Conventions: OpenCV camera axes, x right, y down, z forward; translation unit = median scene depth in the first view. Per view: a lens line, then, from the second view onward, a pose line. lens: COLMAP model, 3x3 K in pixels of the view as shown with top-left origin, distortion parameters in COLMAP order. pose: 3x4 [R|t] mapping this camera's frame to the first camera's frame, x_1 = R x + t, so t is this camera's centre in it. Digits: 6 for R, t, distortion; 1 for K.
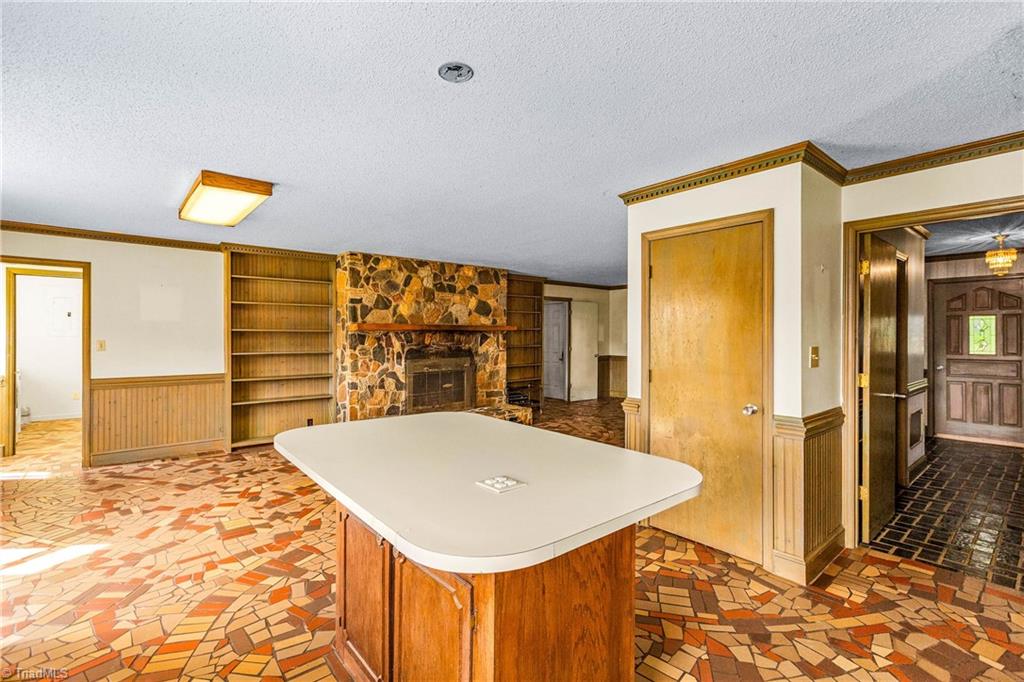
lens RADIAL K [[466.9, 0, 512.0], [0, 466.9, 341.0], [0, 0, 1]] dist [0.002332, 0.000337]
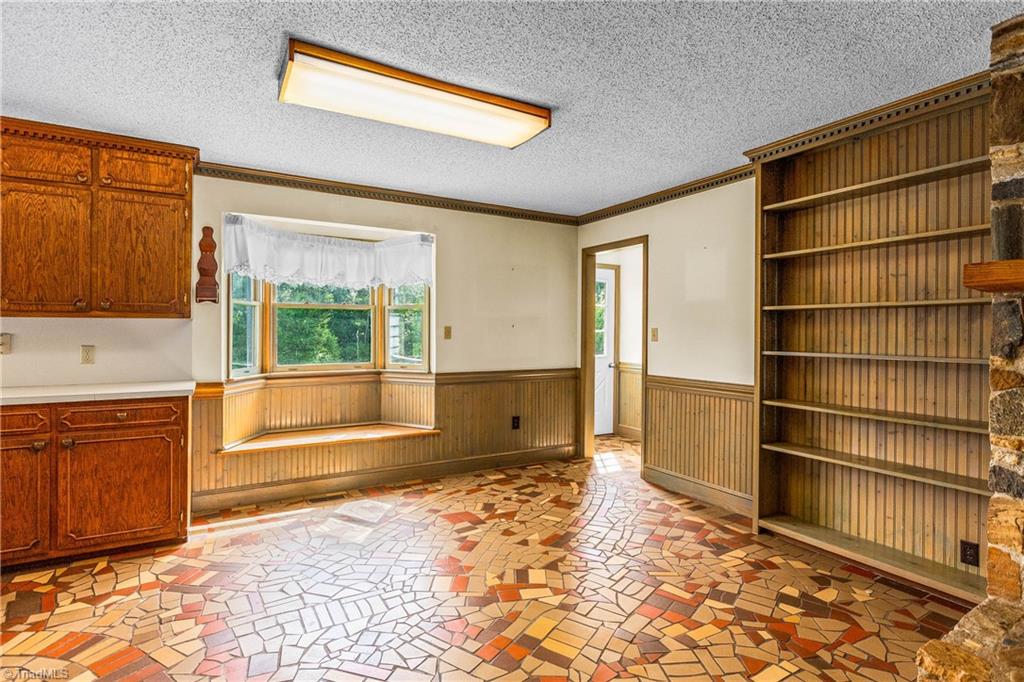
lens RADIAL K [[508.2, 0, 510.2], [0, 508.2, 336.8], [0, 0, 1]] dist [-0.002145, -0.000207]
pose [[-0.176775, 0.003392, -0.984245, 0.050713], [-0.020815, 0.999758, 0.007184, 0.017139], [0.984031, 0.021757, -0.176662, 1.341733]]
